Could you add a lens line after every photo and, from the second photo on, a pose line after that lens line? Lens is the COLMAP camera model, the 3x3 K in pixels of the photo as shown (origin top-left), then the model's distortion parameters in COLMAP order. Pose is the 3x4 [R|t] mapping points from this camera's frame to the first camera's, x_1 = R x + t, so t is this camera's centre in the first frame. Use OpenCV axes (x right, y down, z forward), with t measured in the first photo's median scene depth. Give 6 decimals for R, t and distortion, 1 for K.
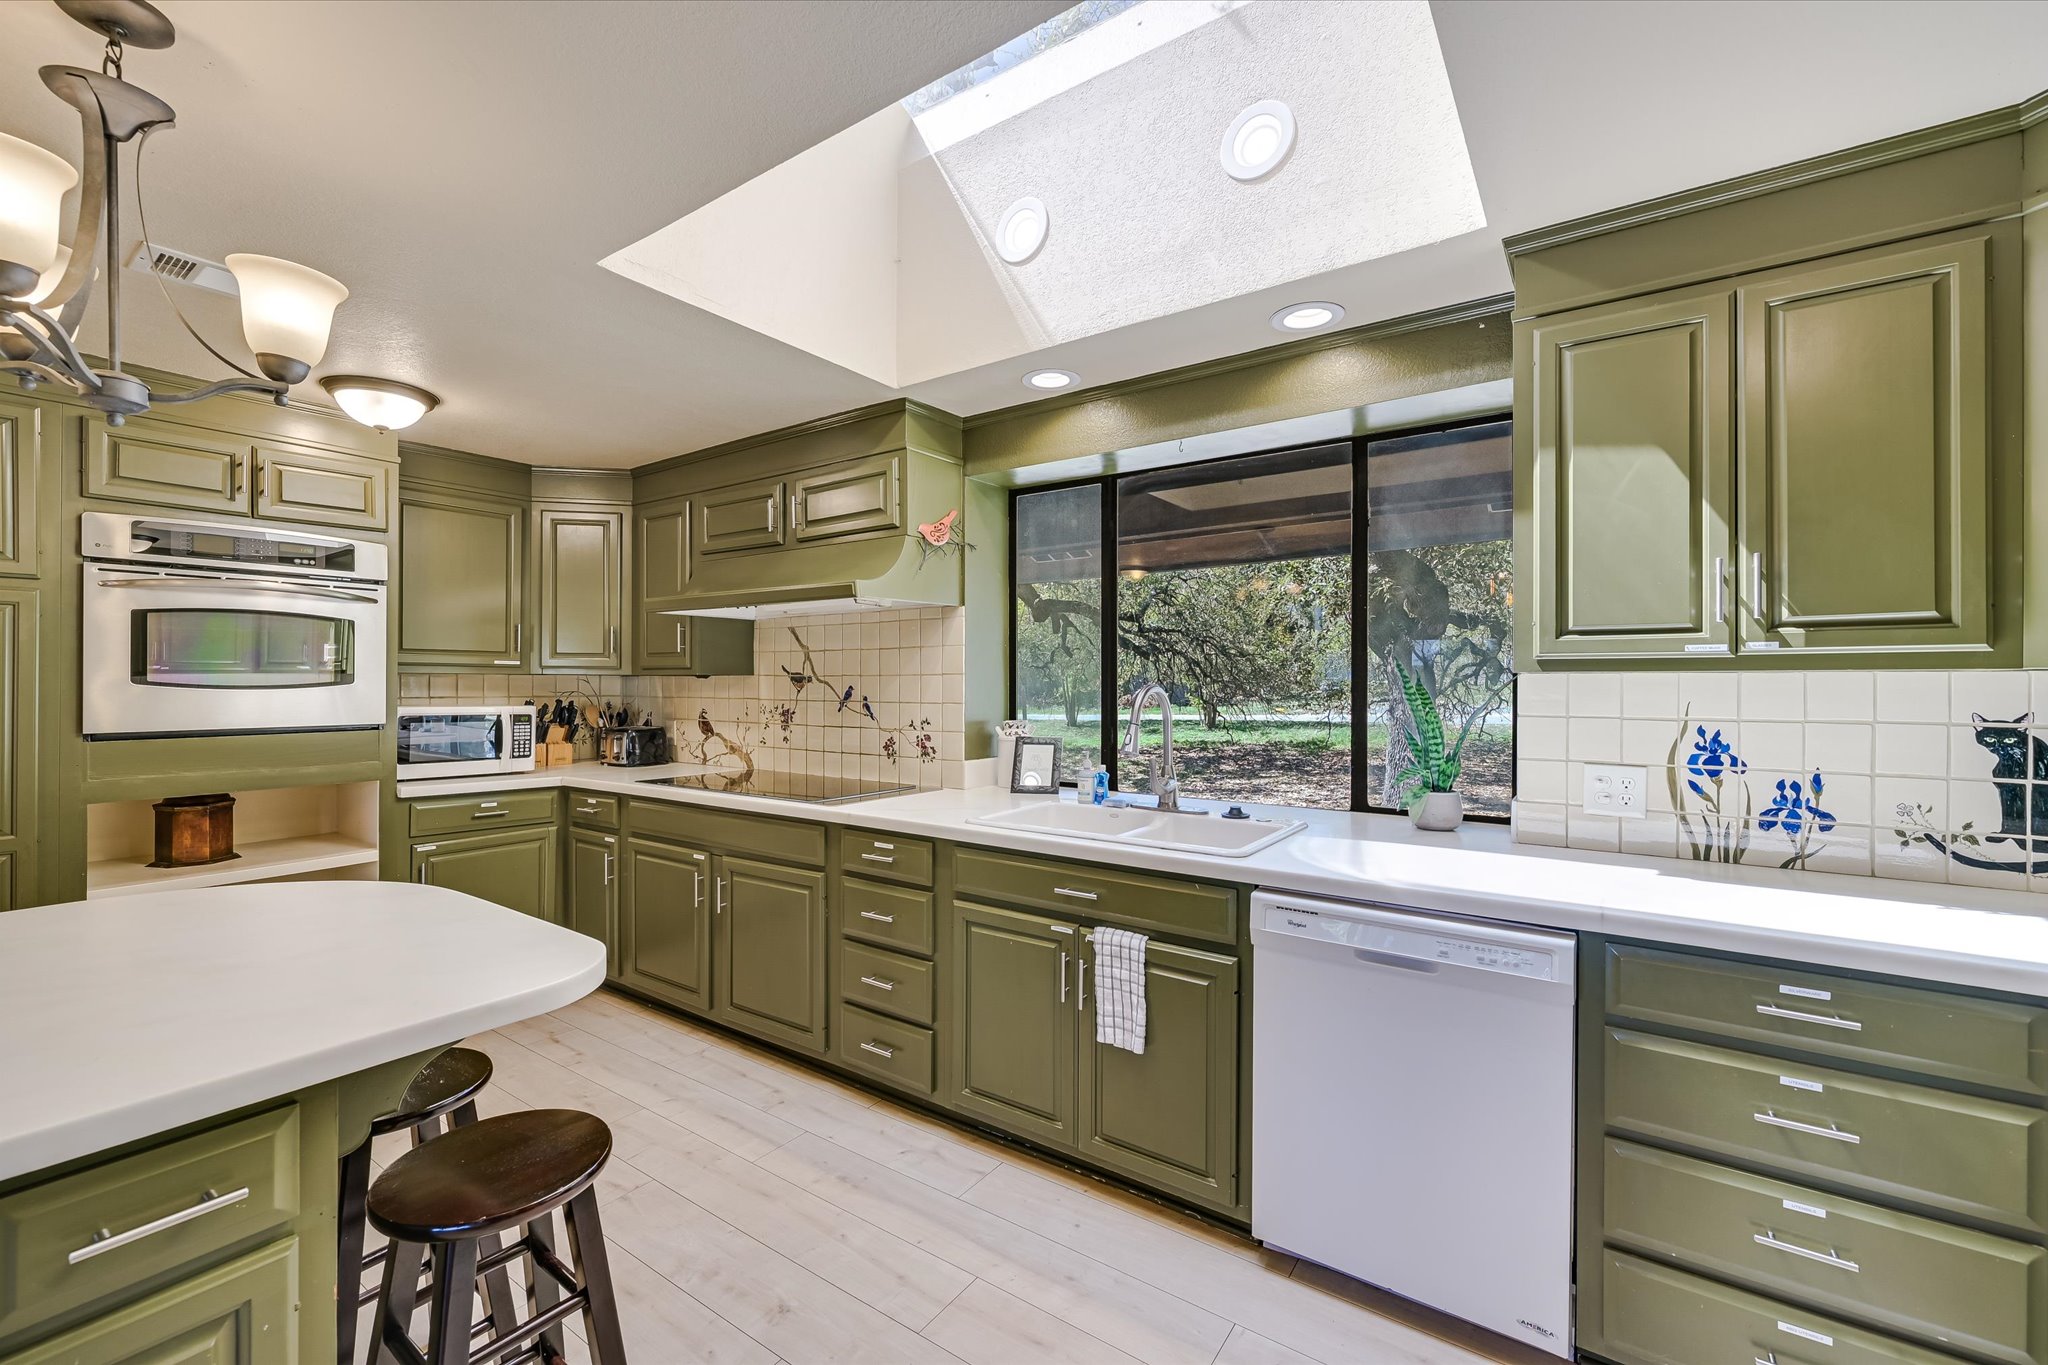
lens RADIAL K [[828.7, 0, 1016.2], [0, 828.7, 681.5], [0, 0, 1]] dist [-0.003460, -0.000167]
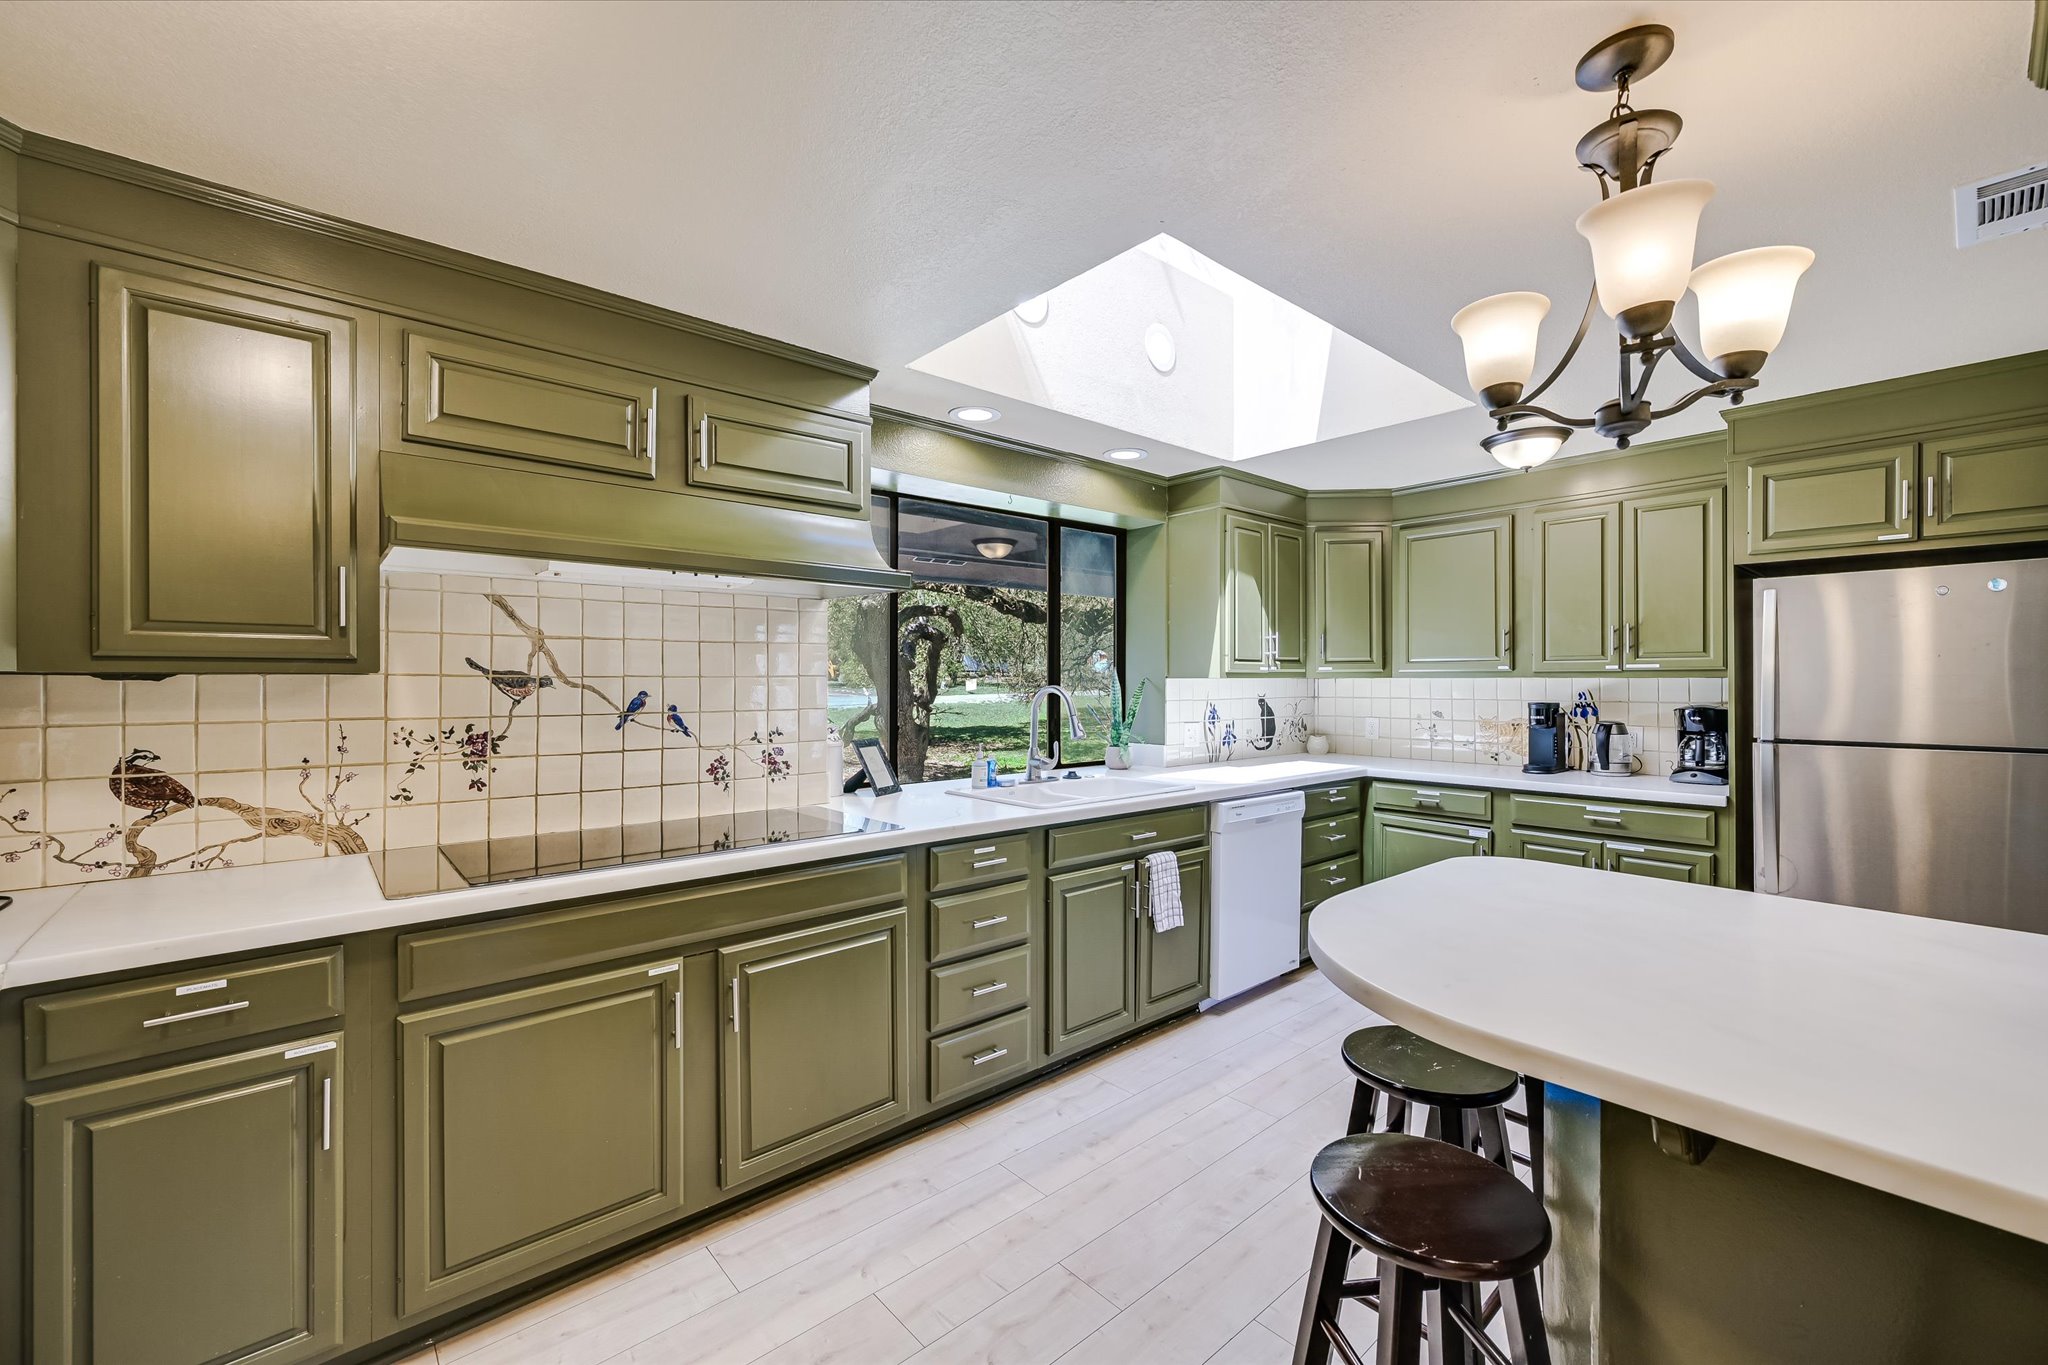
lens RADIAL K [[828.7, 0, 1019.1], [0, 828.7, 680.5], [0, 0, 1]] dist [-0.003460, -0.000167]
pose [[0.249020, -0.002455, 0.968495, -1.012109], [-0.000796, 0.999996, 0.002739, -0.007486], [-0.968498, -0.001453, 0.249017, 0.650137]]
